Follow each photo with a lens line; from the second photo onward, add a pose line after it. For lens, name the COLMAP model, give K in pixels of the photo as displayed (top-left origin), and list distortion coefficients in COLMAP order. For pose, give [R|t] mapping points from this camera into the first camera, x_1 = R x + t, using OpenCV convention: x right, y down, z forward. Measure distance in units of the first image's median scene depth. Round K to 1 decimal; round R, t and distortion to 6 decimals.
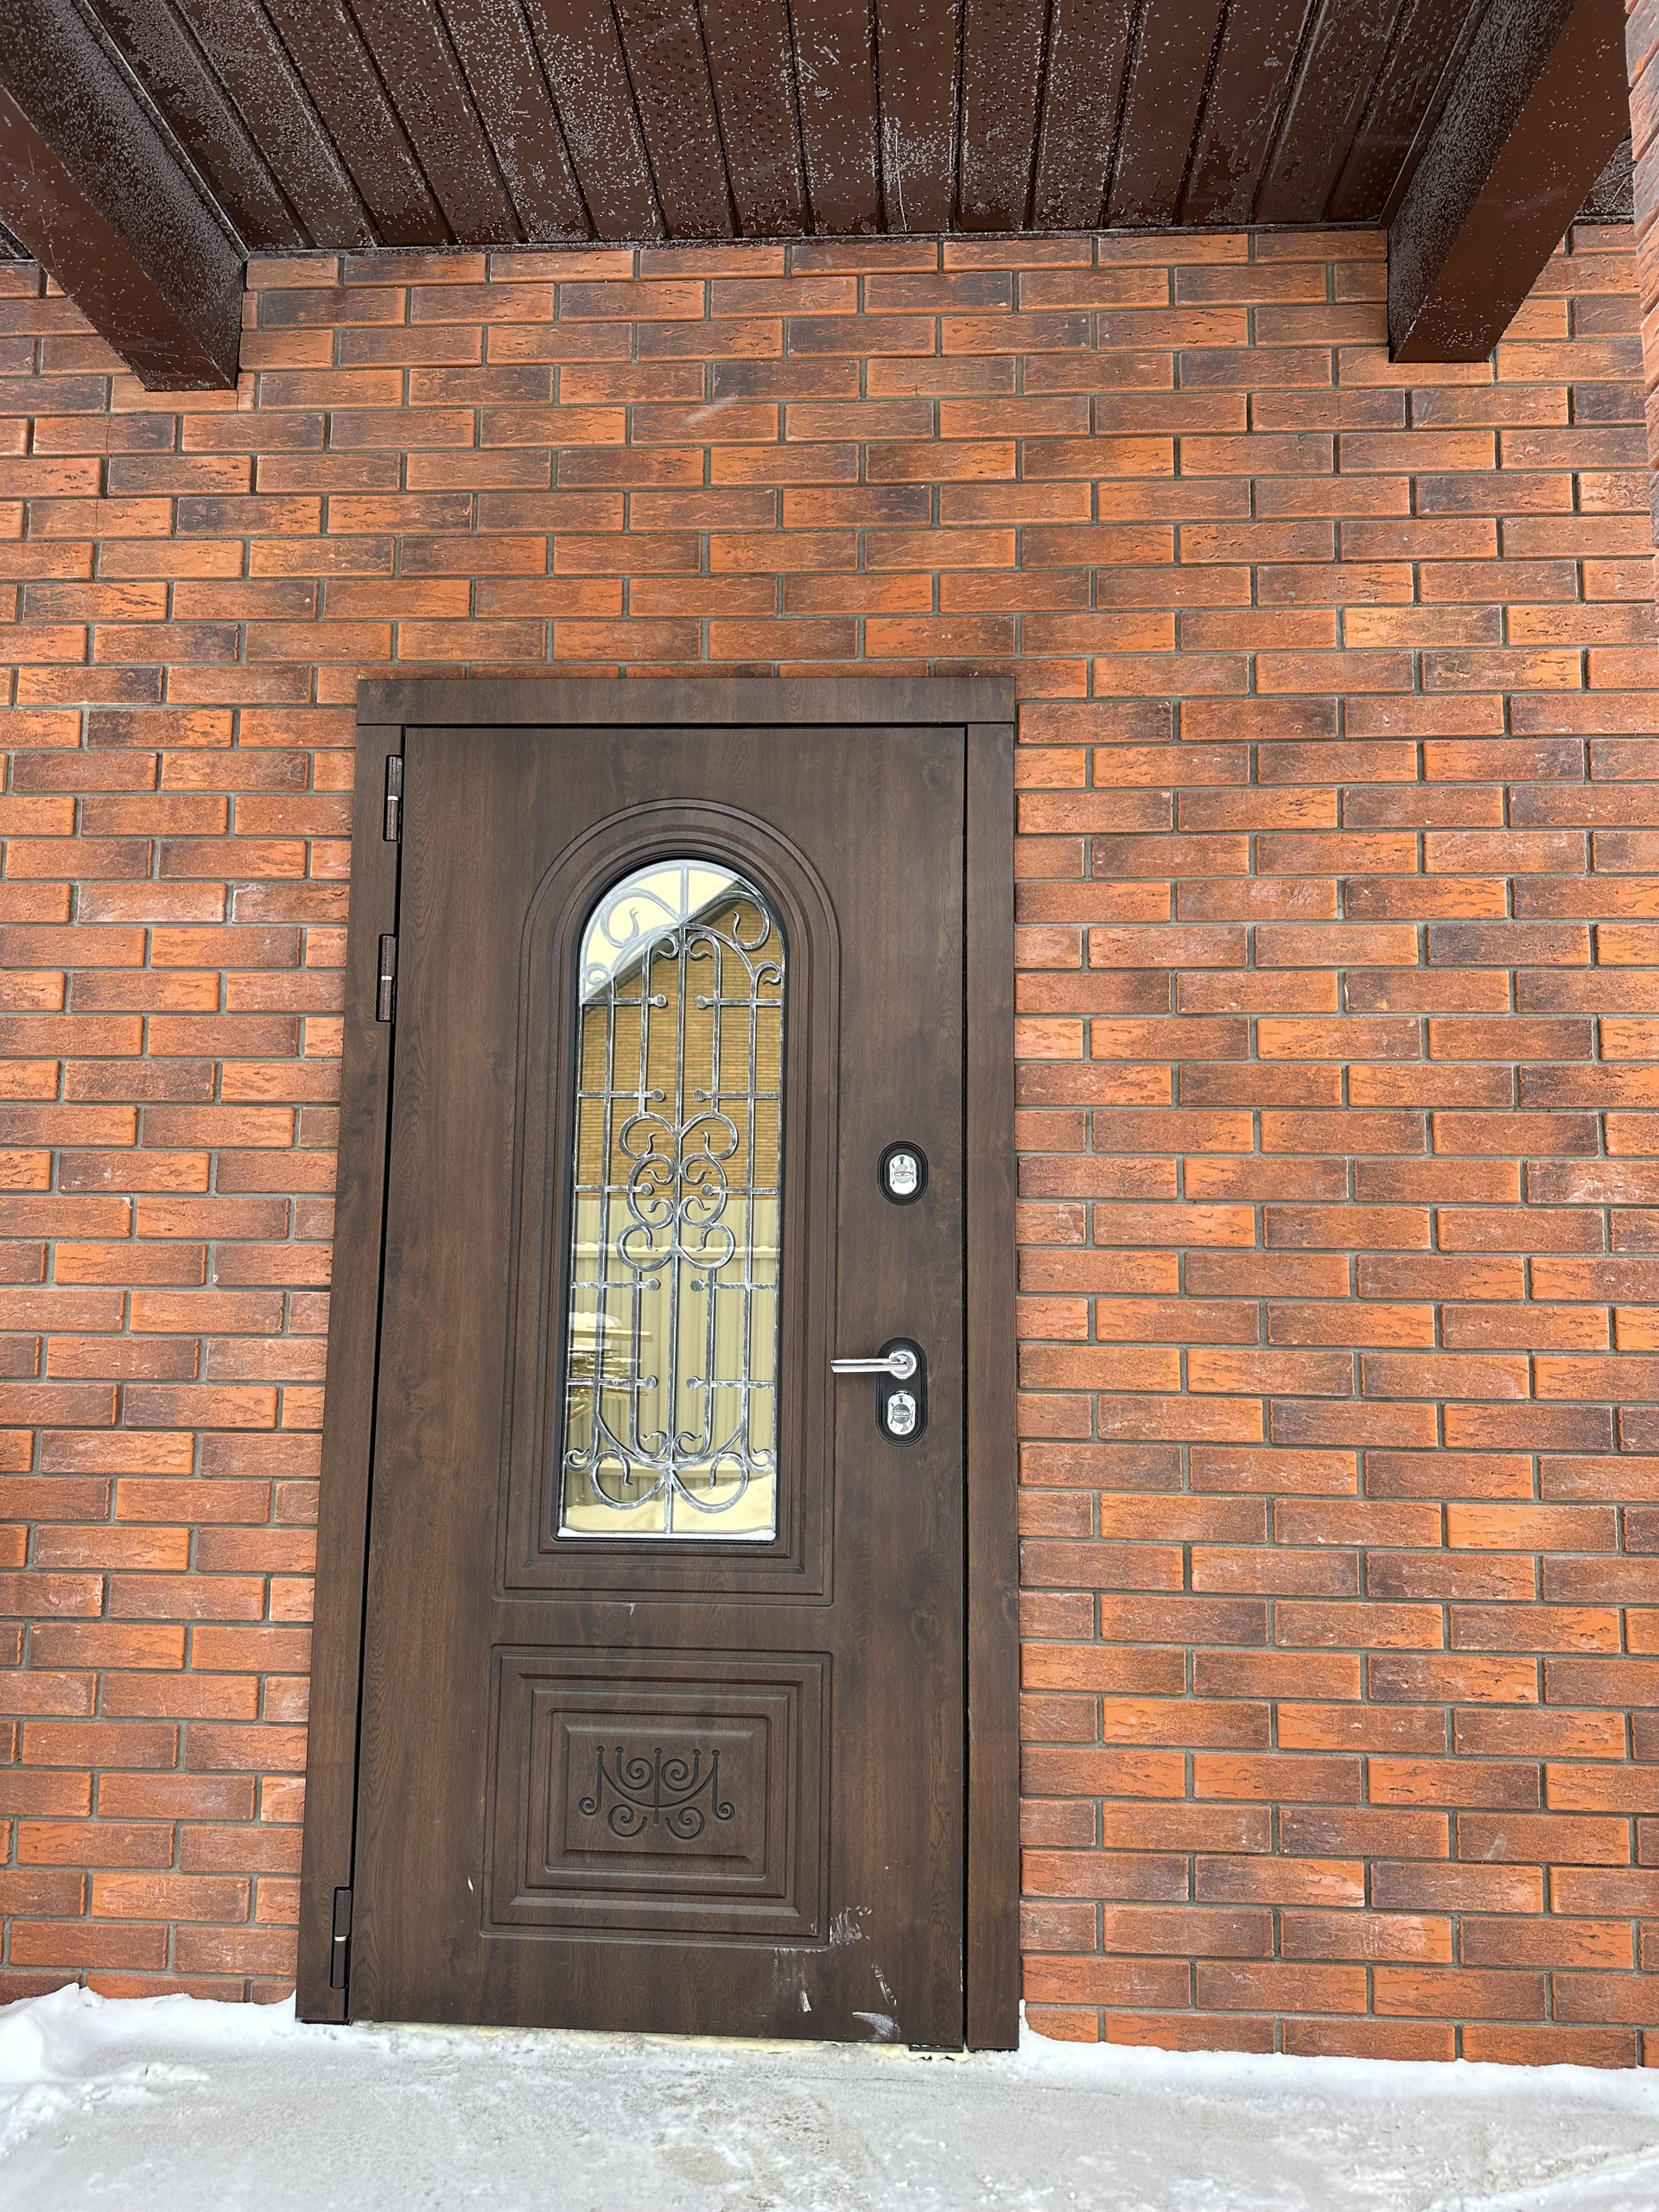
lens RADIAL K [[1538.3, 0, 829.5], [0, 1538.3, 1106.0], [0, 0, 1]] dist [0.102751, -0.149855]
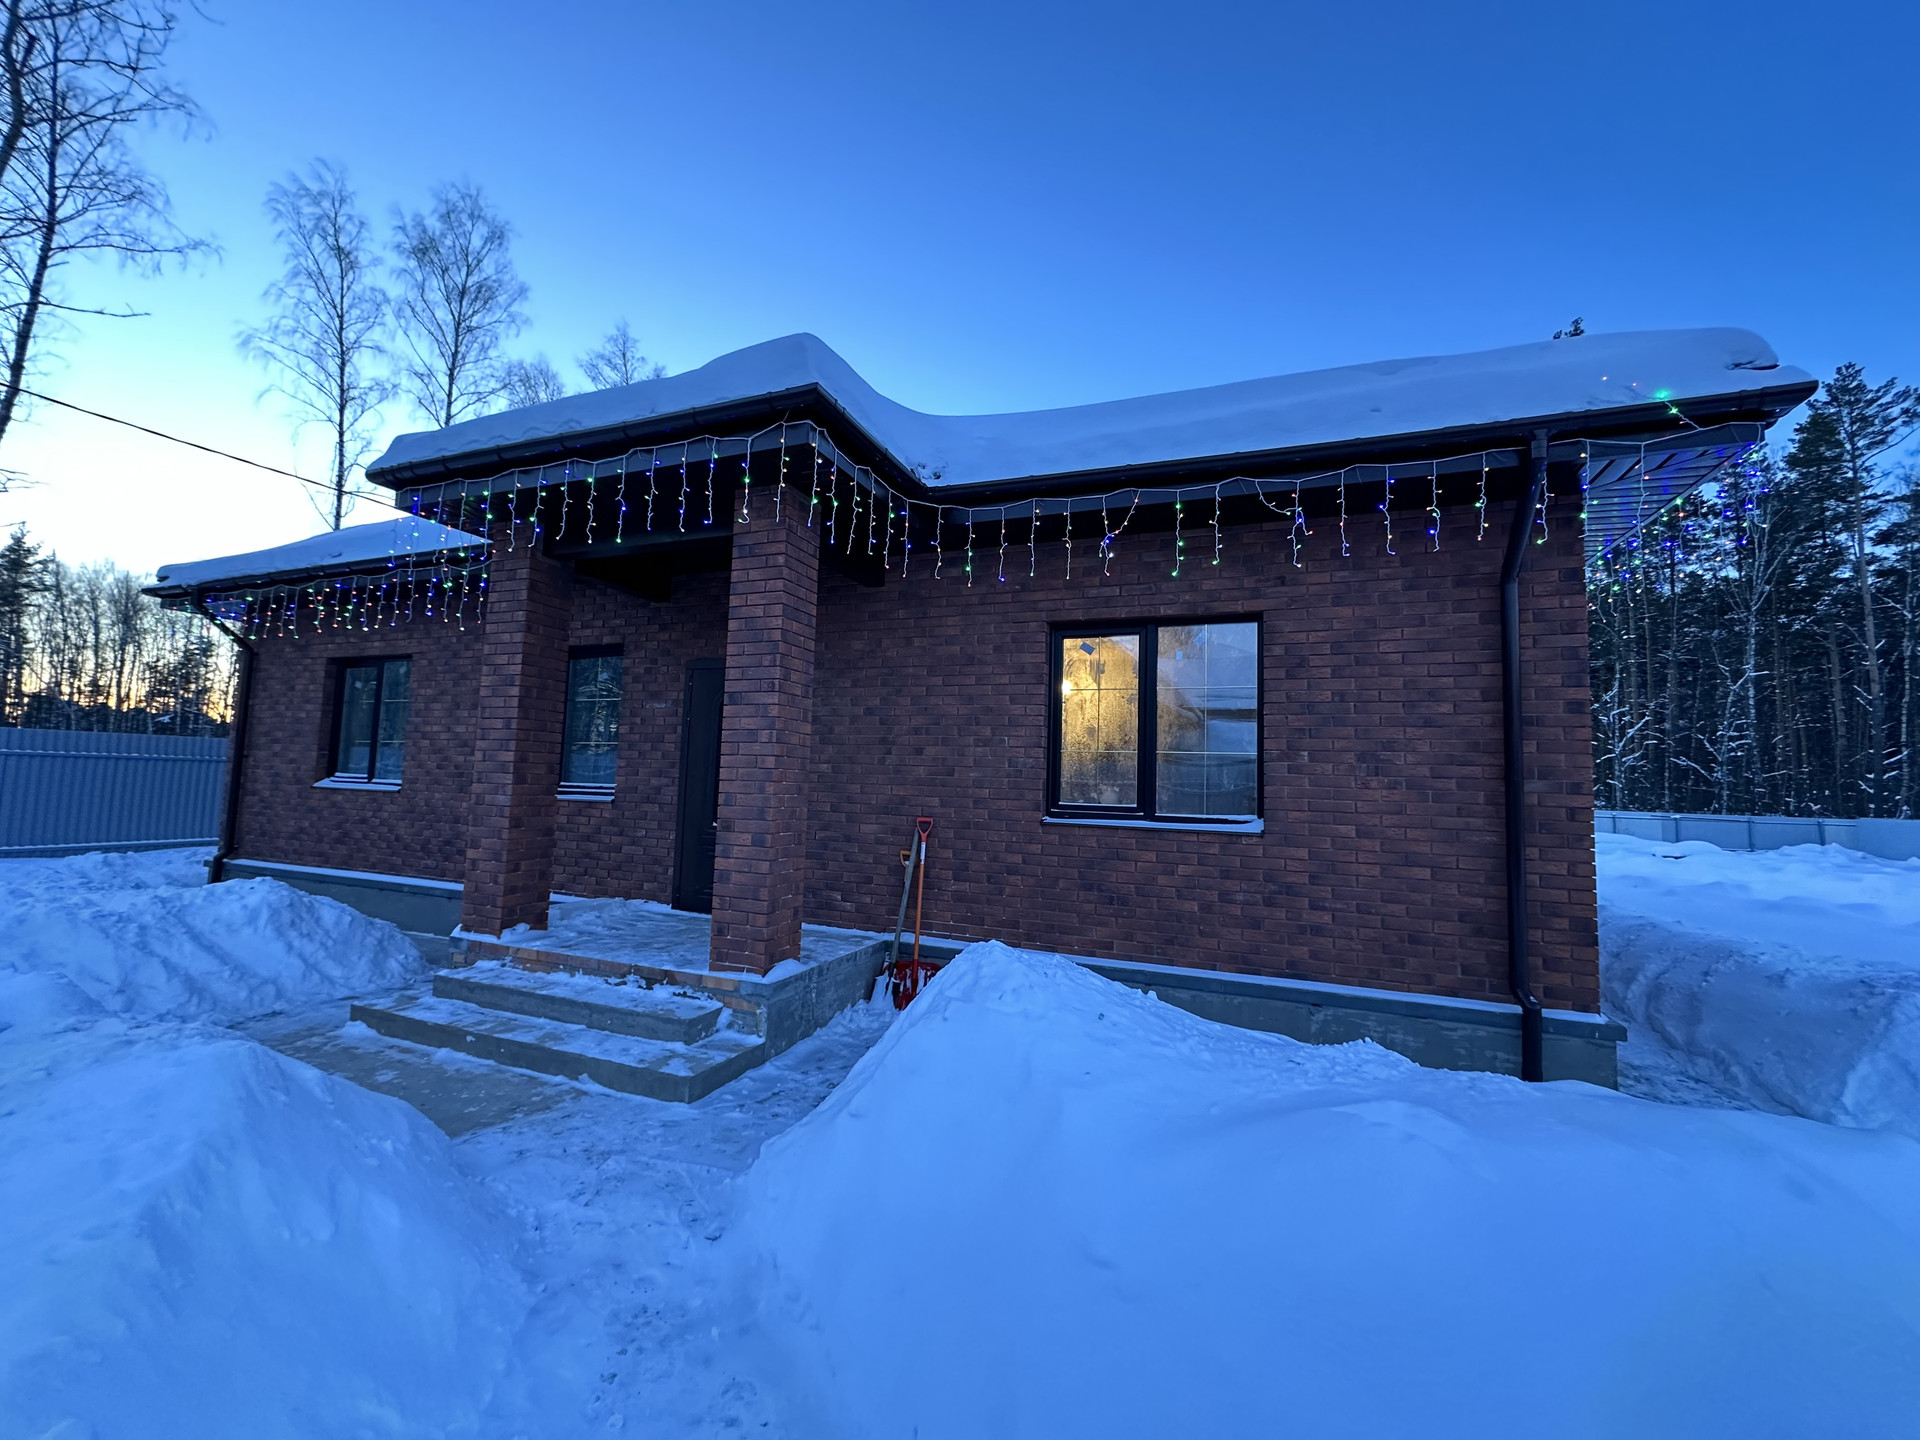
lens RADIAL K [[762.8, 0, 962.2], [0, 762.8, 723.2], [0, 0, 1]] dist [0.006247, -0.011350]
pose [[0.950099, -0.005315, -0.311902, 1.406609], [0.014098, 0.999565, 0.025912, -0.122354], [0.311629, -0.029017, 0.949761, -1.162488]]
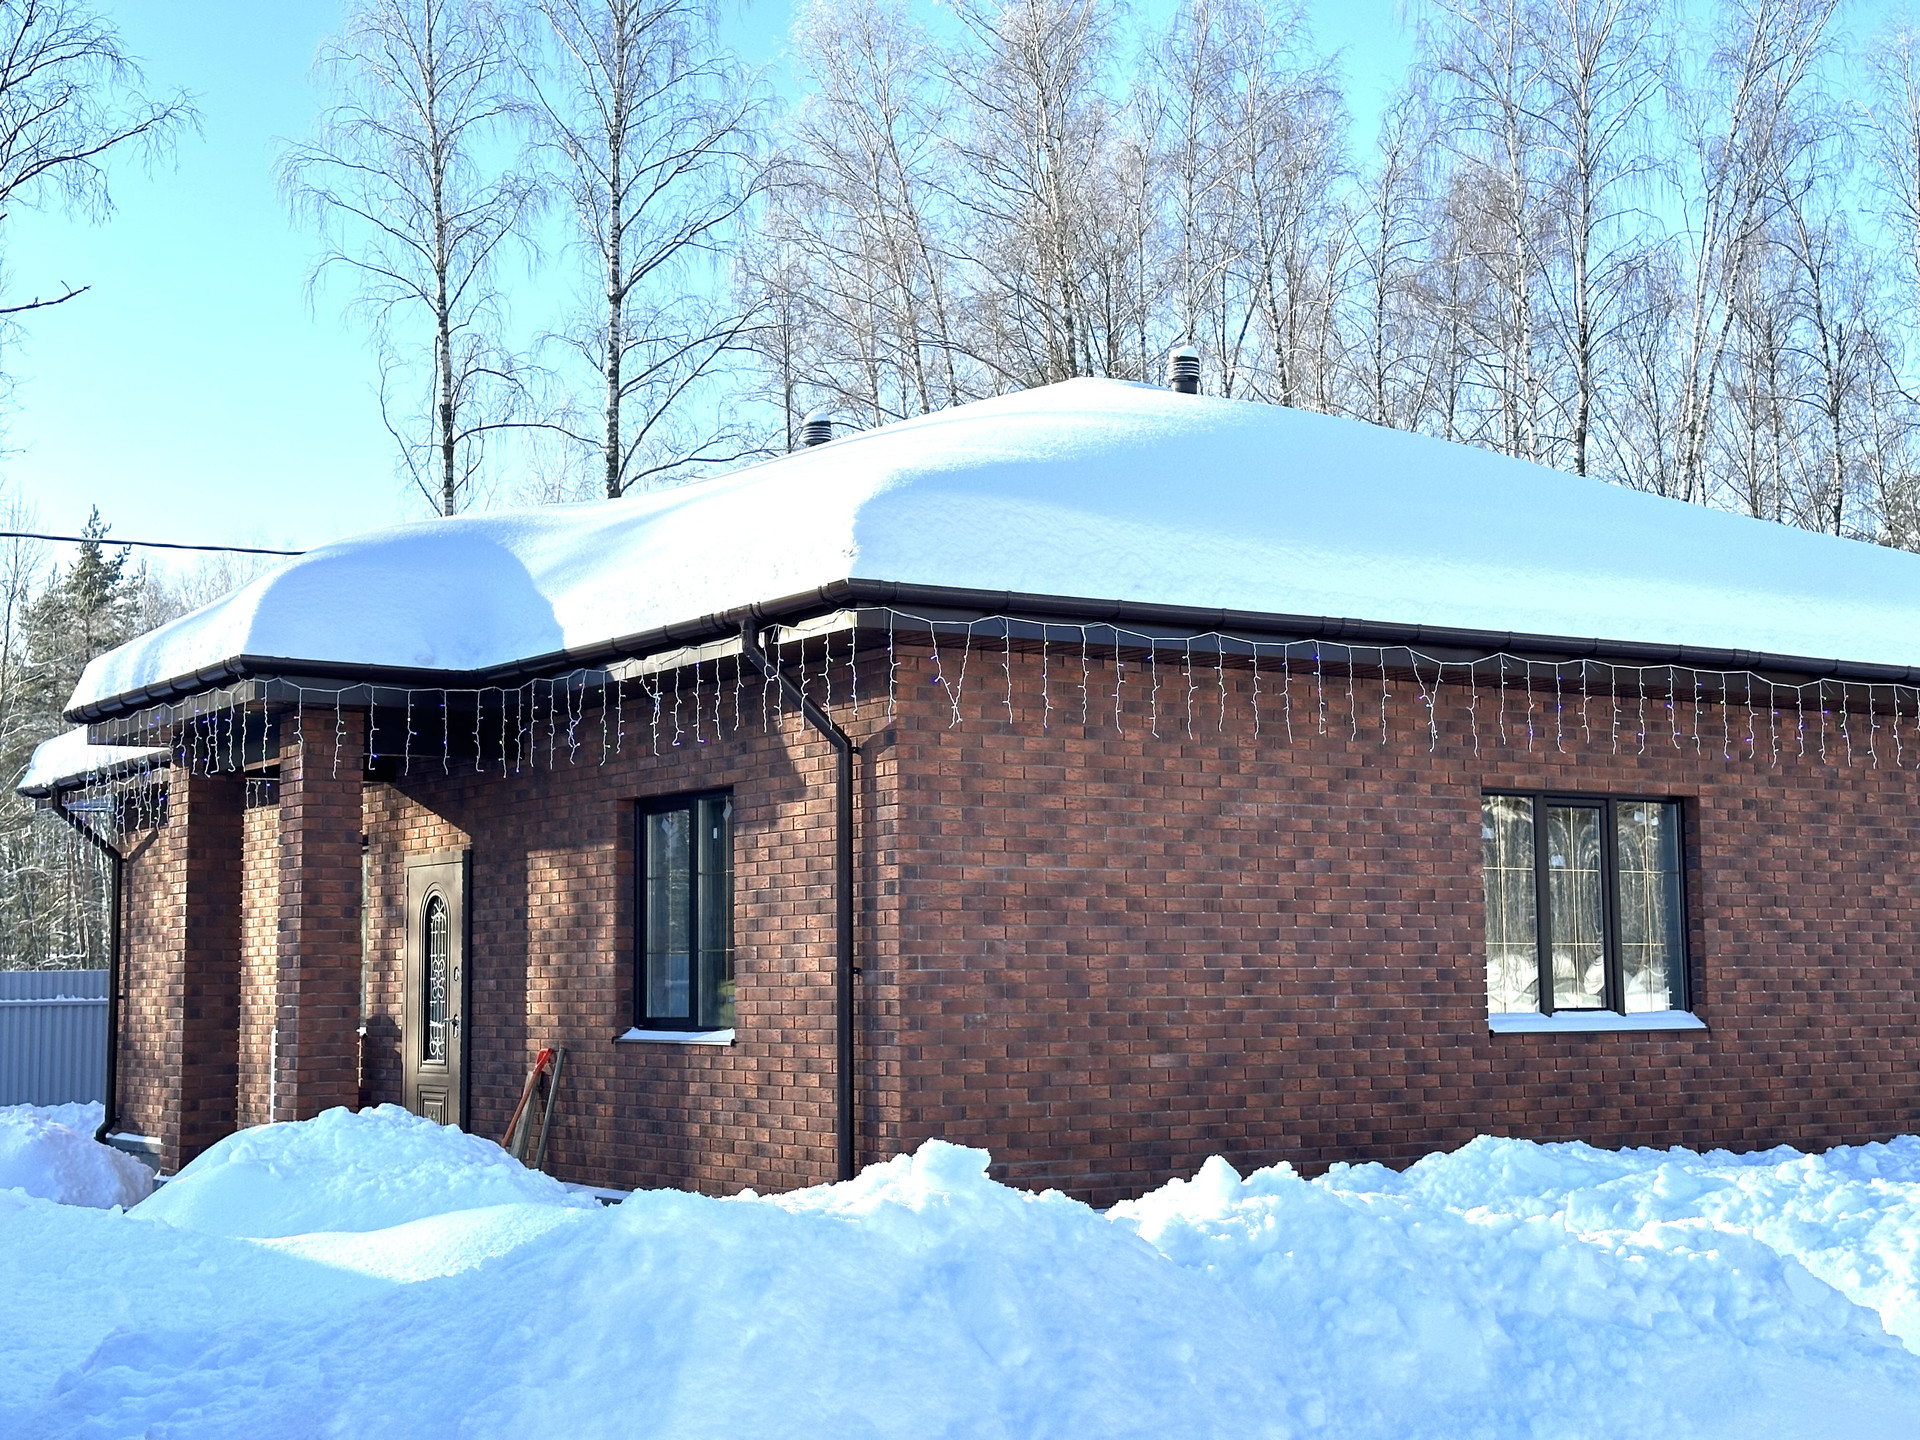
lens RADIAL K [[2709.4, 0, 960.0], [0, 2709.4, 720.0], [0, 0, 1]] dist [0.116098, -0.016070]
pose [[0.601944, -0.095700, -0.792783, 6.640577], [0.107092, 0.993499, -0.038616, -0.204379], [0.791325, -0.061656, 0.608279, -2.300449]]
